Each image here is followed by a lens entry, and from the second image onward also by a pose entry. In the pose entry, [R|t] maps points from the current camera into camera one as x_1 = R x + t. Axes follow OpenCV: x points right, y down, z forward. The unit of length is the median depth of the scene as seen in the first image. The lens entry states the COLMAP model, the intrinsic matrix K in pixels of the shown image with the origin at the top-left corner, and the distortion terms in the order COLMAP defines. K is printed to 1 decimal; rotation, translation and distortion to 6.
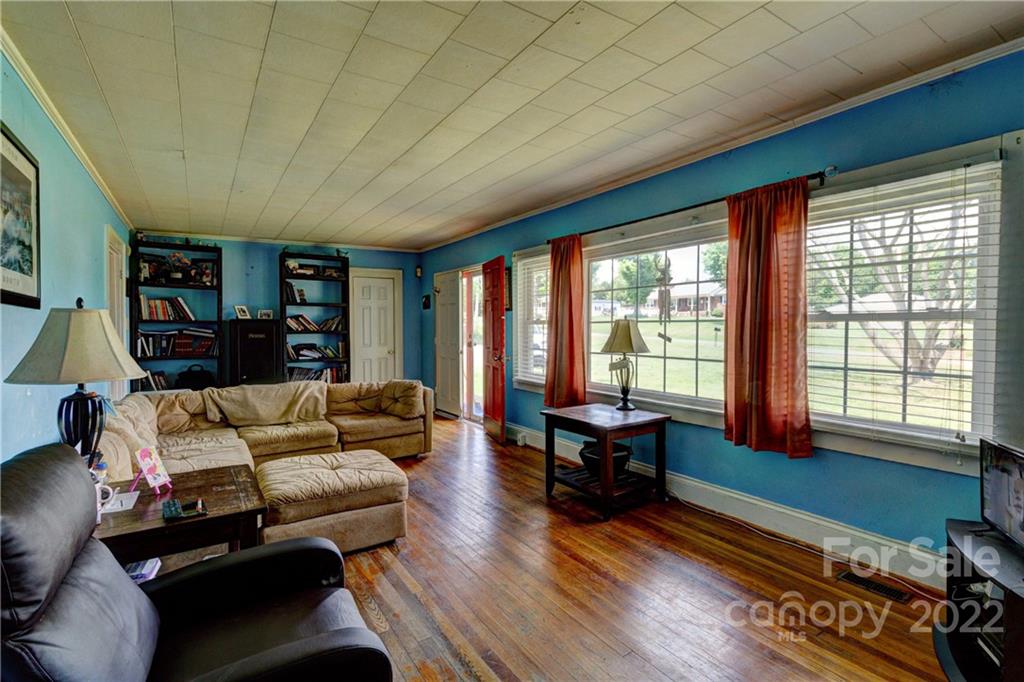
lens RADIAL K [[474.8, 0, 510.5], [0, 474.8, 337.1], [0, 0, 1]] dist [-0.002584, 0.000079]
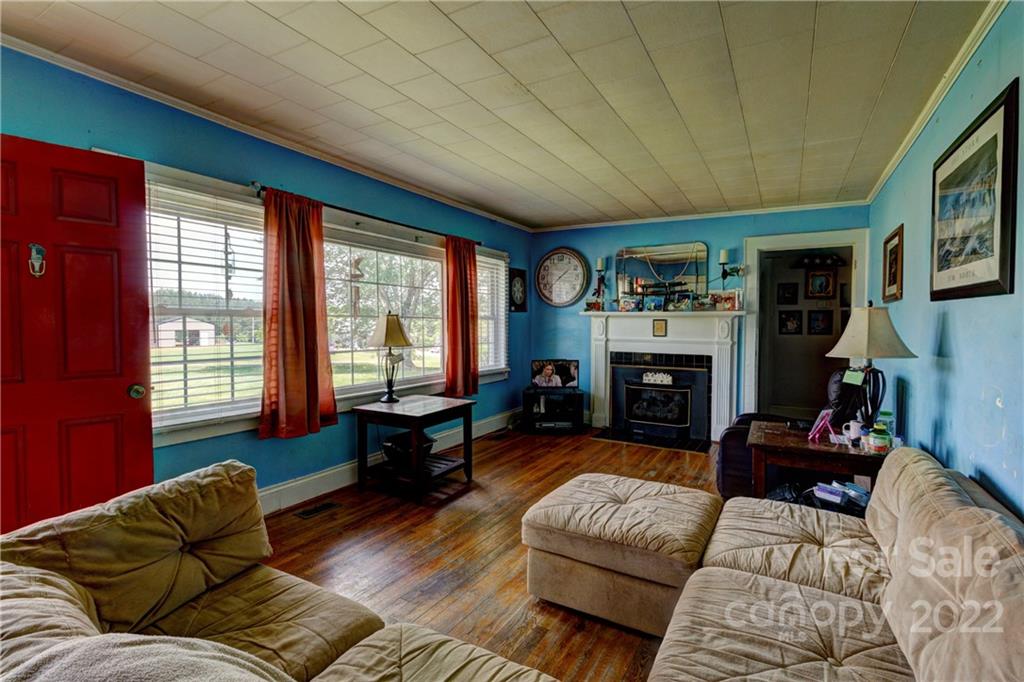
lens RADIAL K [[474.8, 0, 512.9], [0, 474.8, 338.8], [0, 0, 1]] dist [-0.002584, 0.000079]
pose [[-0.450600, -0.033560, 0.892095, -0.835608], [0.011965, 0.998976, 0.043624, -0.028195], [-0.892646, 0.030331, -0.449737, 1.279903]]
